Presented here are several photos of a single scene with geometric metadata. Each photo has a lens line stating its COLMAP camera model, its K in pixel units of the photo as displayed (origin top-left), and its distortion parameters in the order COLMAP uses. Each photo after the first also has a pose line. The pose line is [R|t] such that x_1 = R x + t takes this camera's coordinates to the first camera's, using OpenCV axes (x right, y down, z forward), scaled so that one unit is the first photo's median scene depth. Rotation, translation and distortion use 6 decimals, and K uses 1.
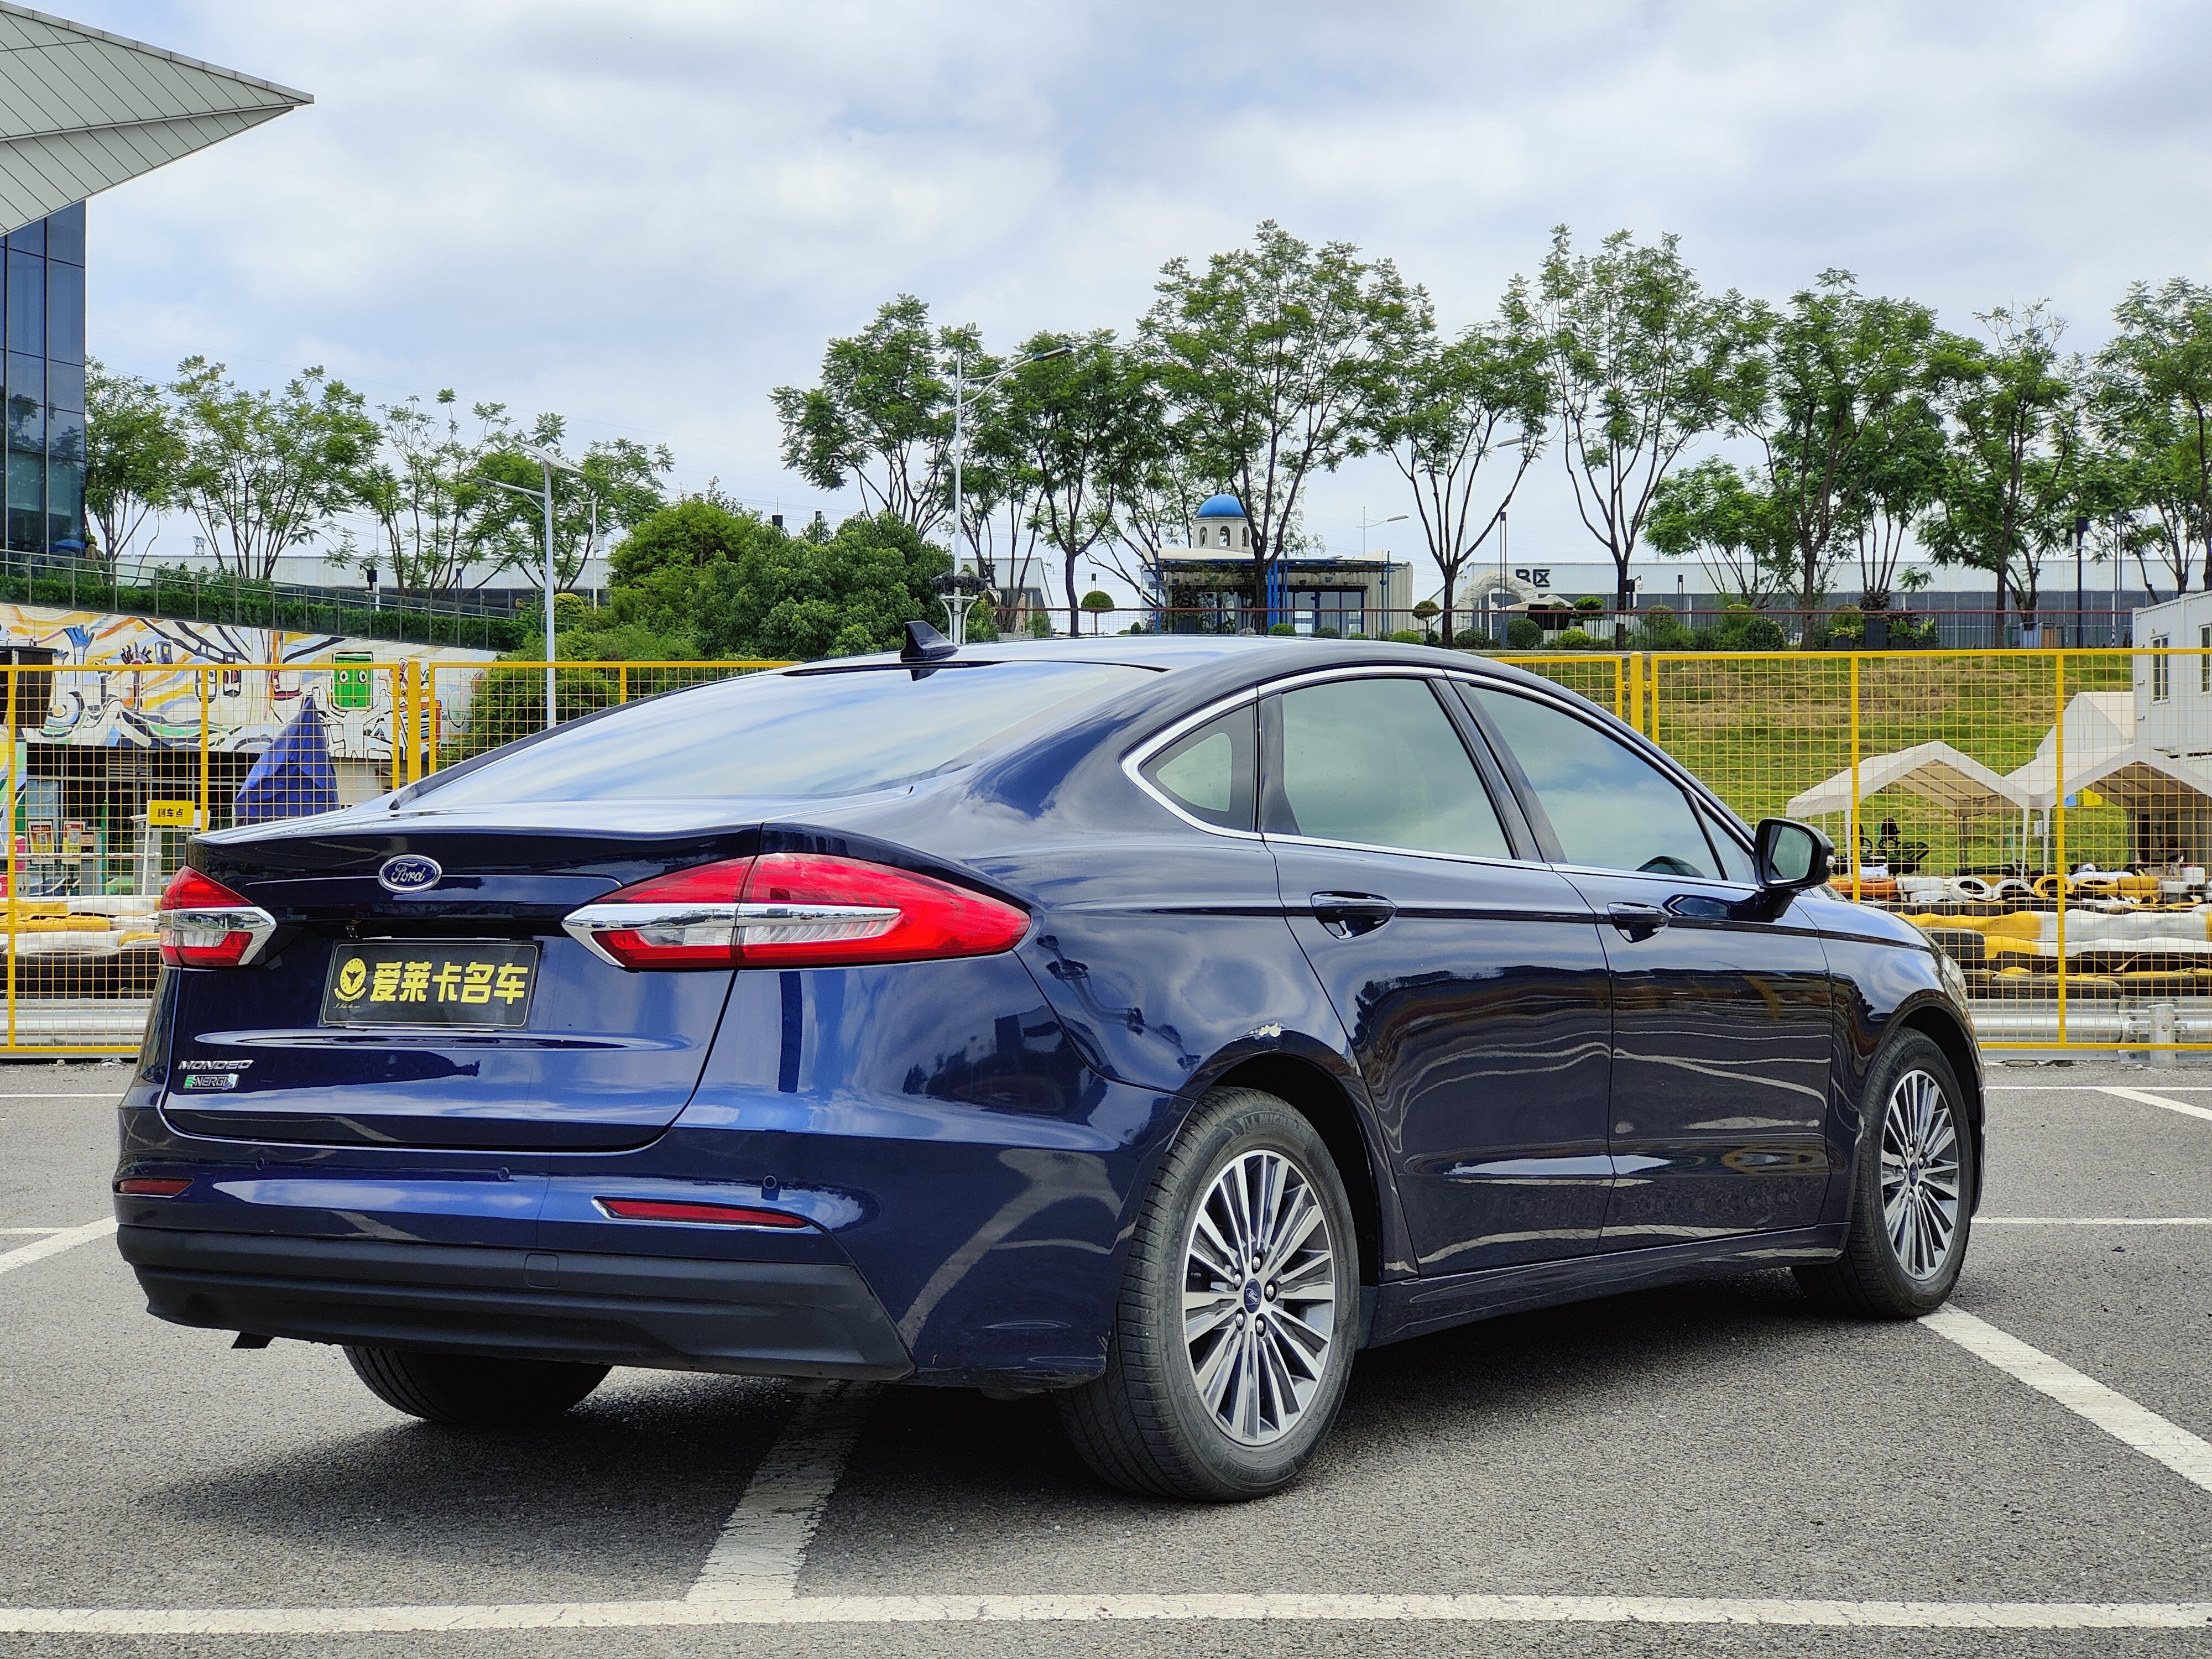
lens RADIAL K [[3627.7, 0, 1106.0], [0, 3627.7, 829.5], [0, 0, 1]] dist [0.037898, 0.252449]
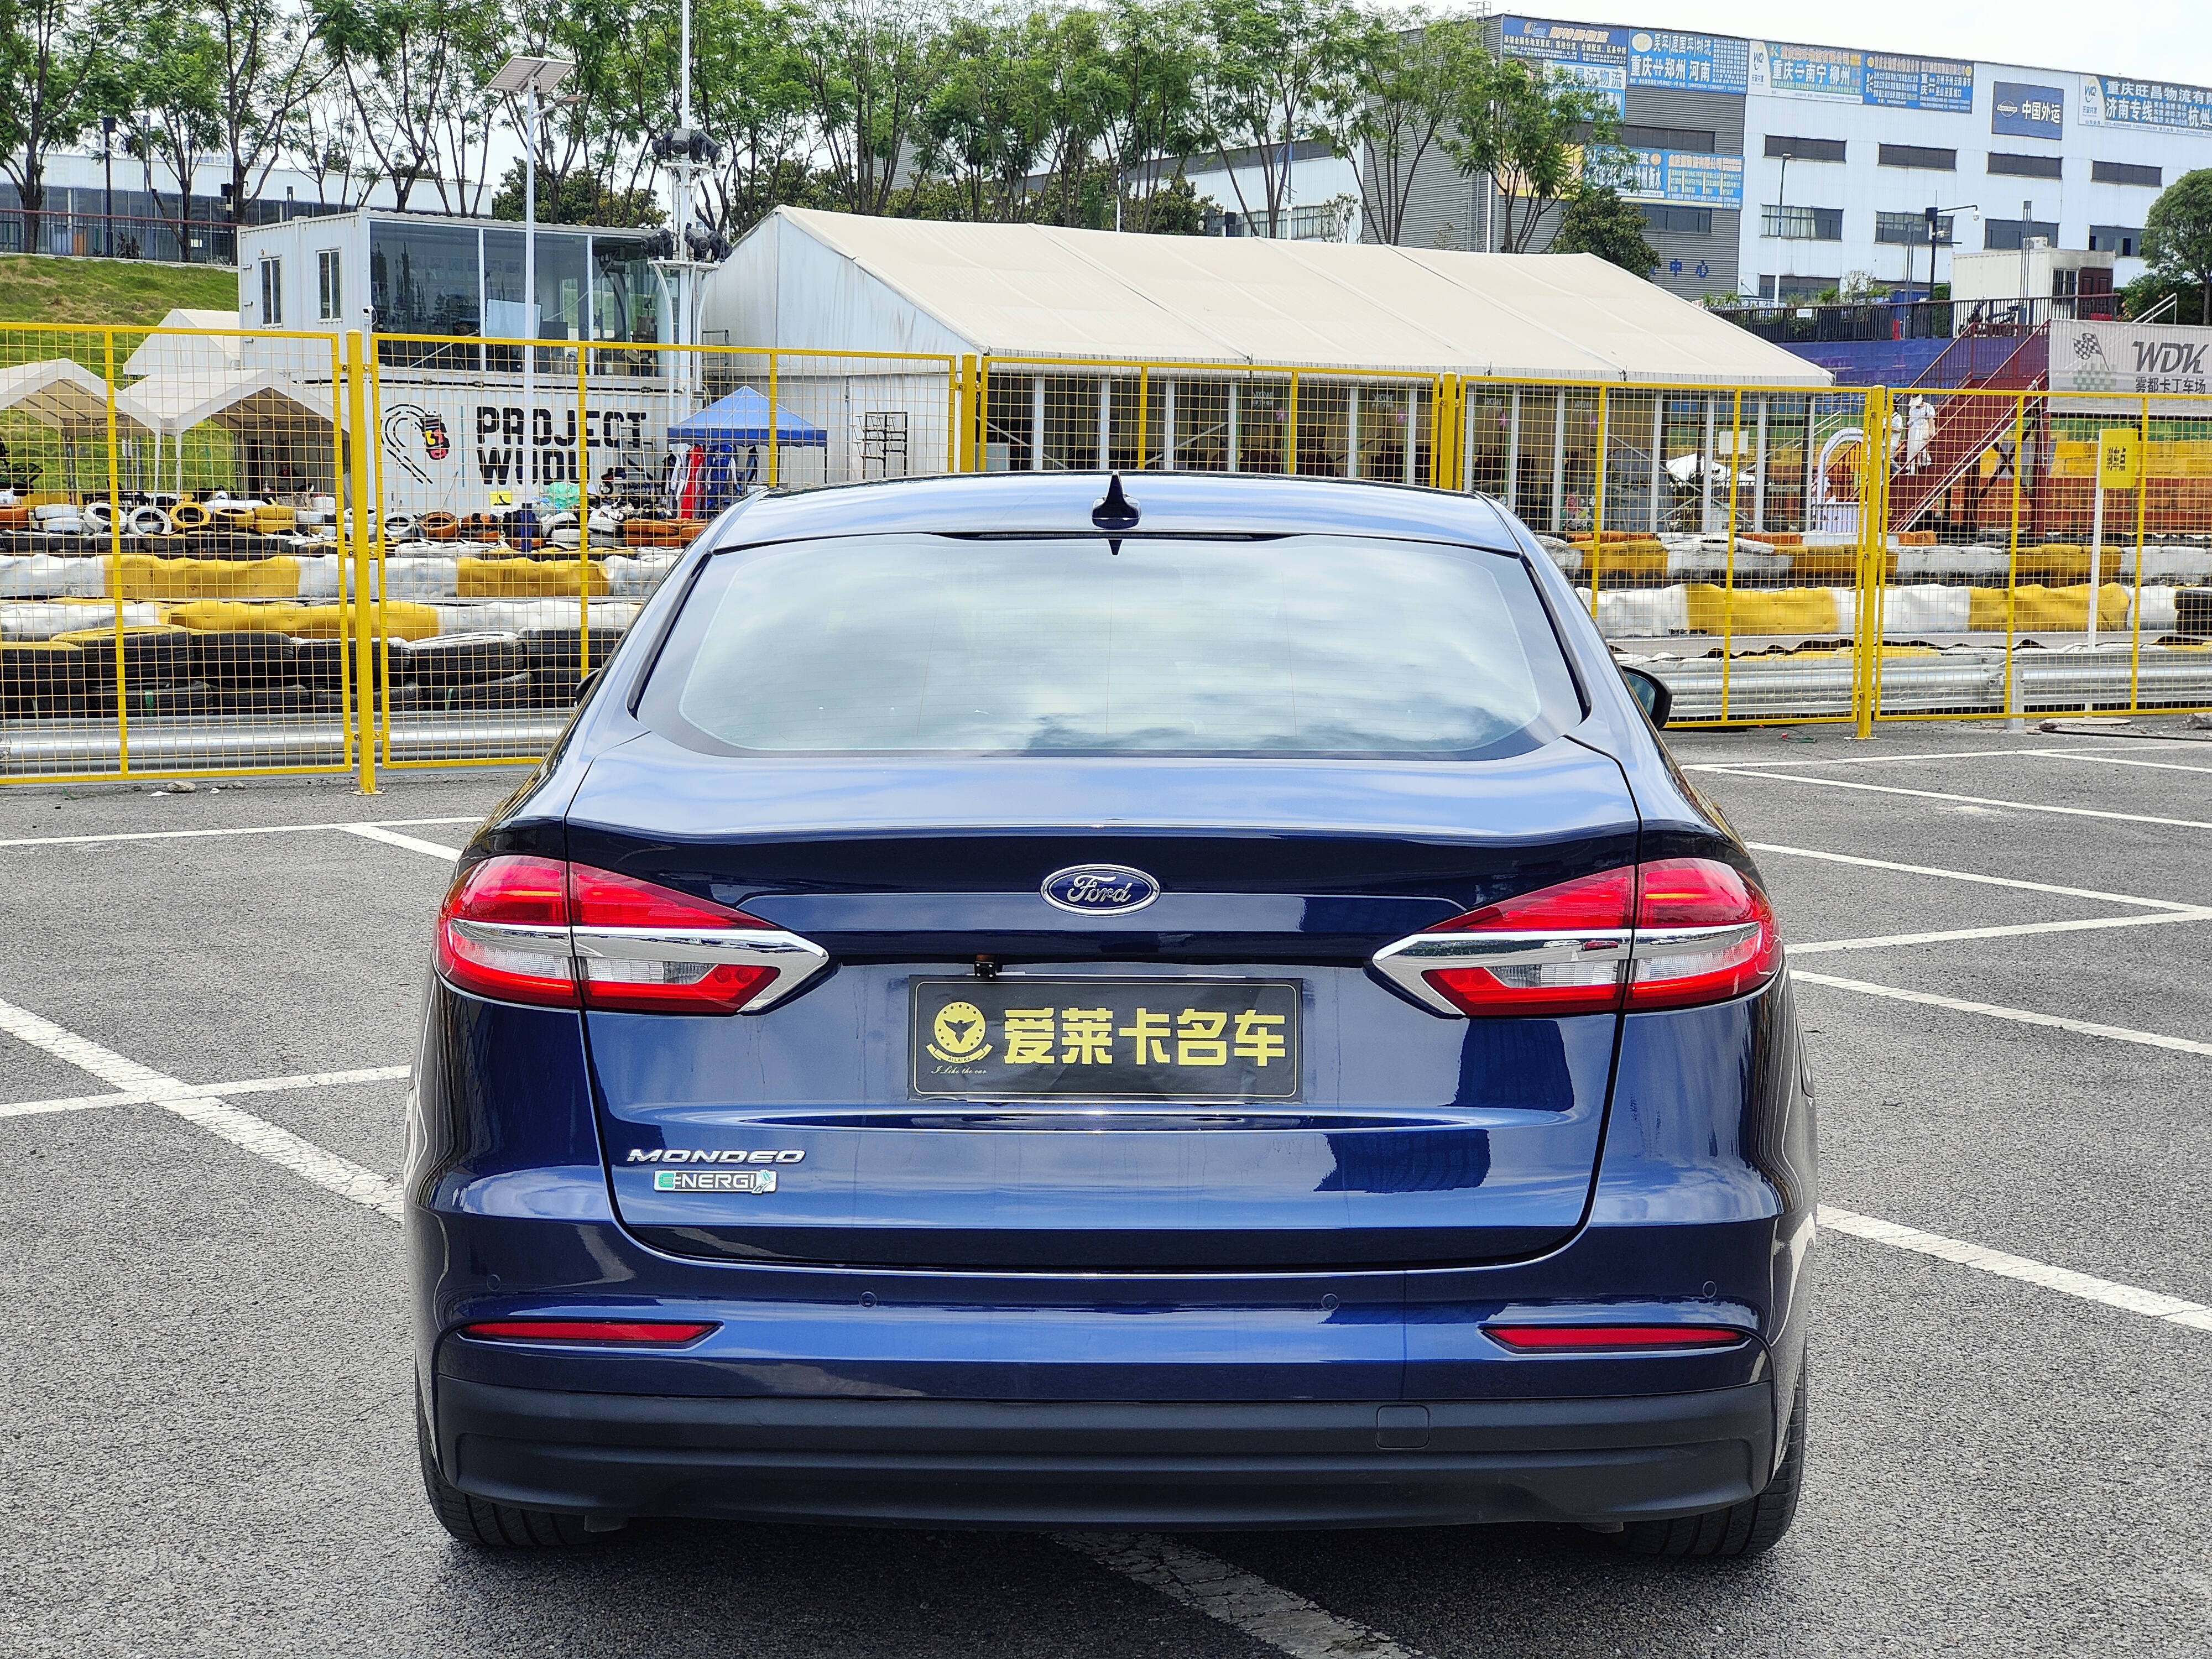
lens RADIAL K [[3679.9, 0, 1106.0], [0, 3679.9, 829.5], [0, 0, 1]] dist [0.049092, -0.911663]
pose [[0.835574, -0.041322, 0.547822, -0.585207], [-0.020147, 0.994192, 0.105721, -0.076368], [-0.549009, -0.099375, 0.829888, 0.393657]]
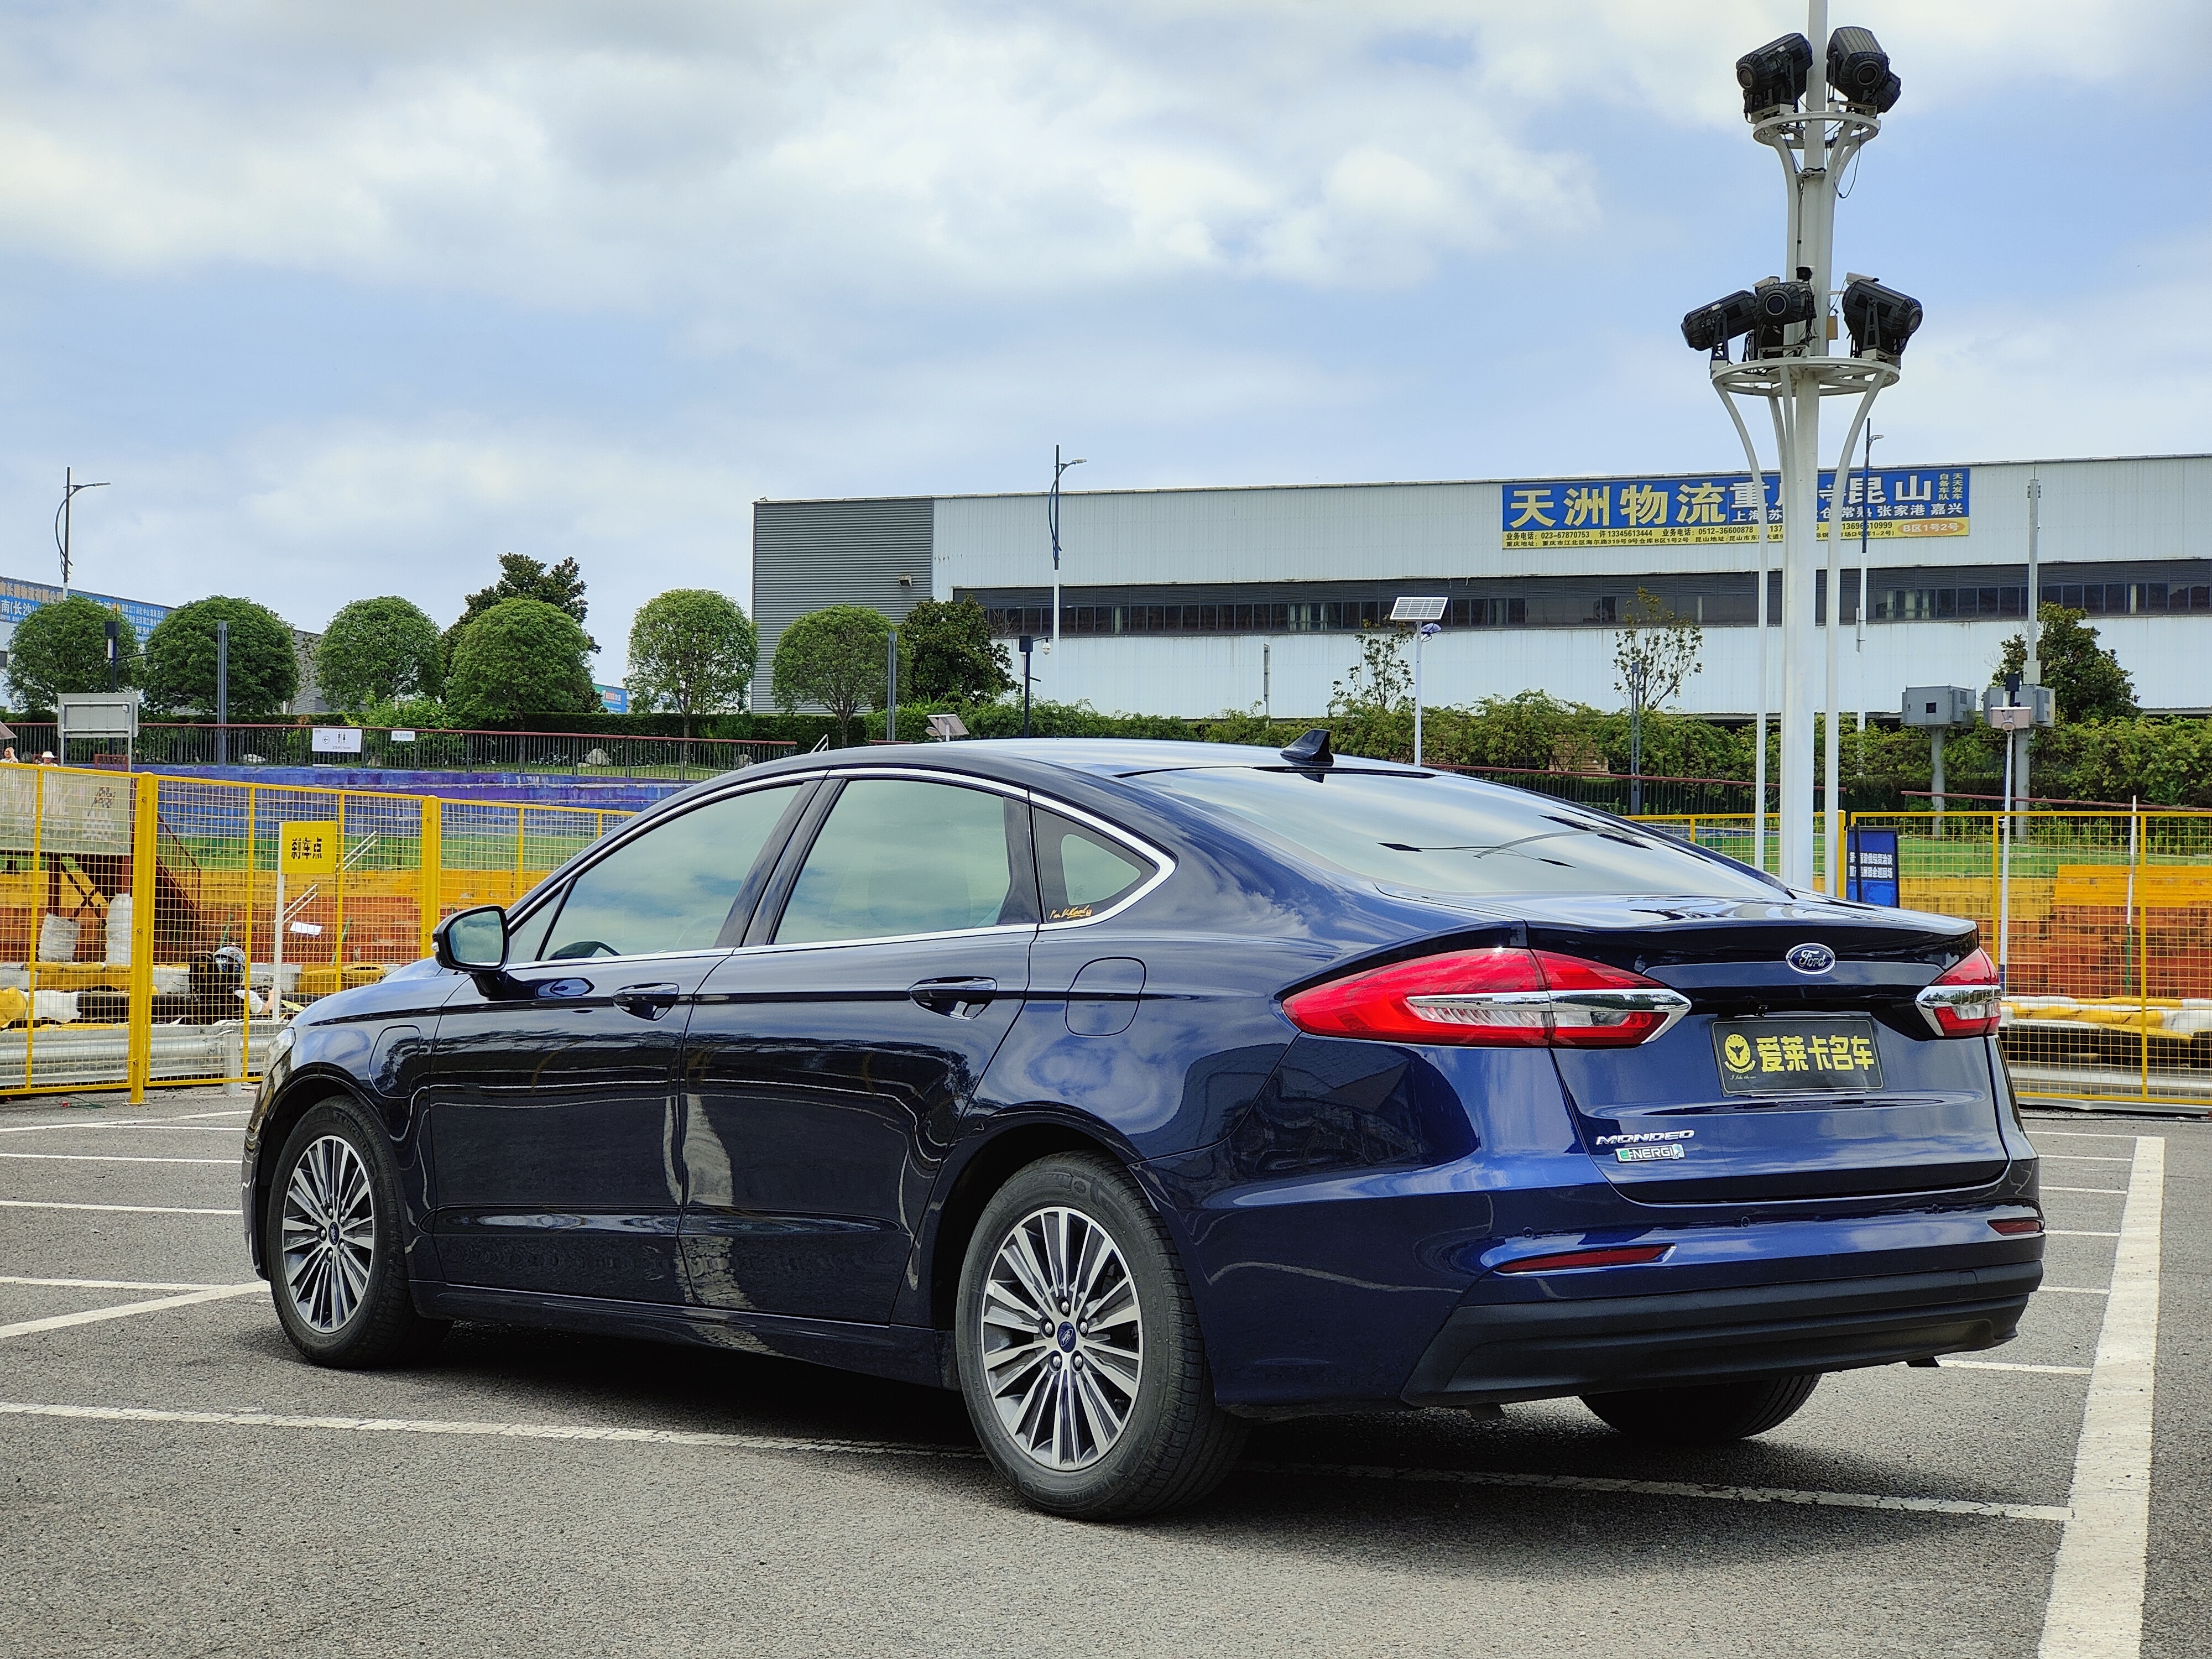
lens RADIAL K [[3679.9, 0, 1106.0], [0, 3679.9, 829.5], [0, 0, 1]] dist [0.049092, -0.911663]
pose [[0.291670, 0.037301, 0.955792, -1.360314], [-0.021452, 0.999243, -0.032450, 0.013643], [-0.956279, -0.011039, 0.292249, 0.867979]]
